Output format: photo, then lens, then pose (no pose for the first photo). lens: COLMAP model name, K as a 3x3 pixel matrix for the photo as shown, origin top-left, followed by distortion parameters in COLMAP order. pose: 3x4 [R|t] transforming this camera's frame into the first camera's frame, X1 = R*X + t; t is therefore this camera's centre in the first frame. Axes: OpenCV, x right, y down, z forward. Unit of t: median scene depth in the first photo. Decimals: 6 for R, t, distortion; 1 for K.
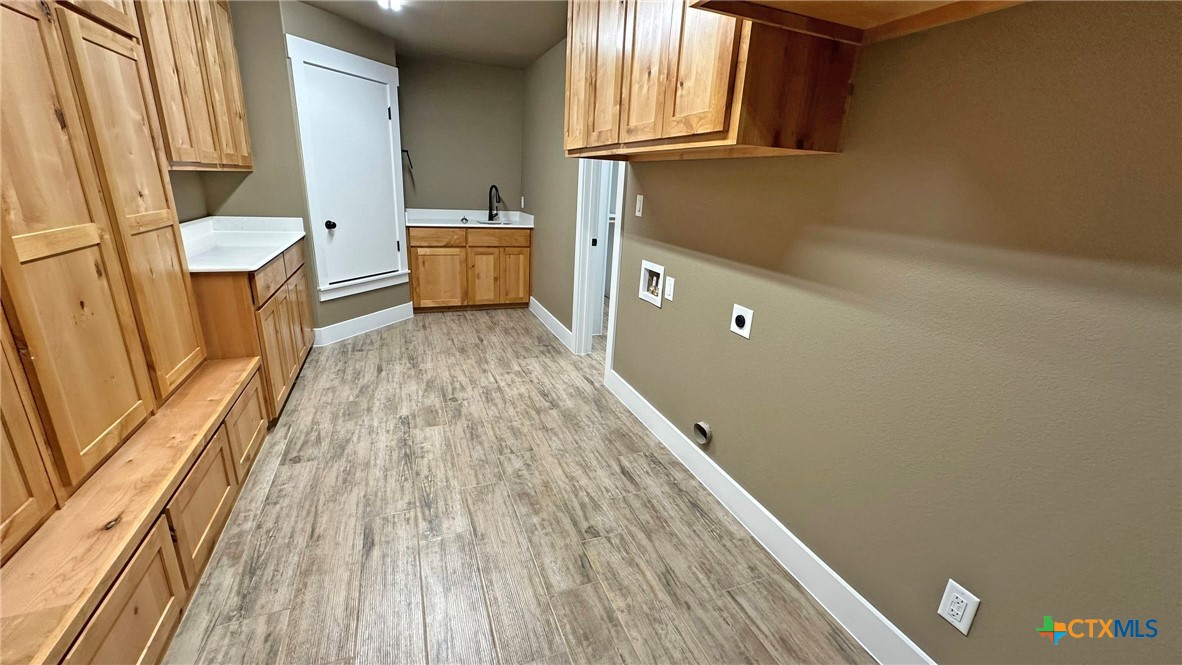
lens RADIAL K [[472.2, 0, 590.5], [0, 472.2, 333.9], [0, 0, 1]] dist [-0.003453, 0.001138]
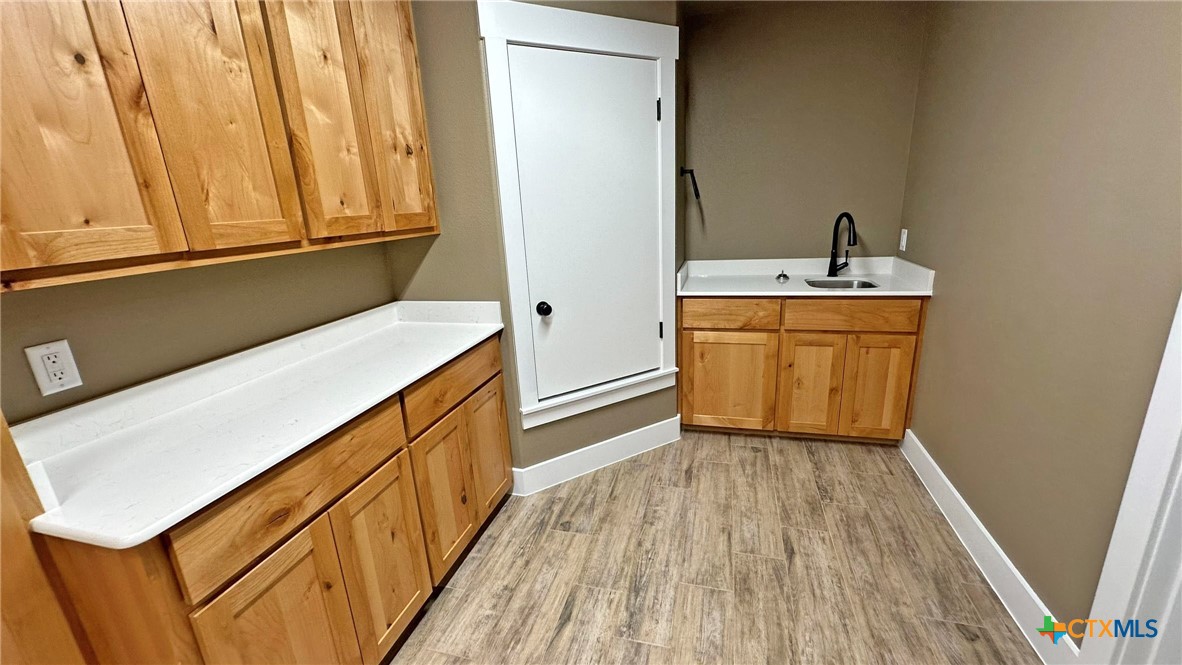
lens RADIAL K [[472.2, 0, 588.2], [0, 472.2, 331.4], [0, 0, 1]] dist [-0.003453, 0.001138]
pose [[0.790440, 0.074550, -0.607986, -0.112417], [-0.097923, 0.995180, -0.005282, -0.167920], [0.604661, 0.063711, 0.793930, 0.455011]]
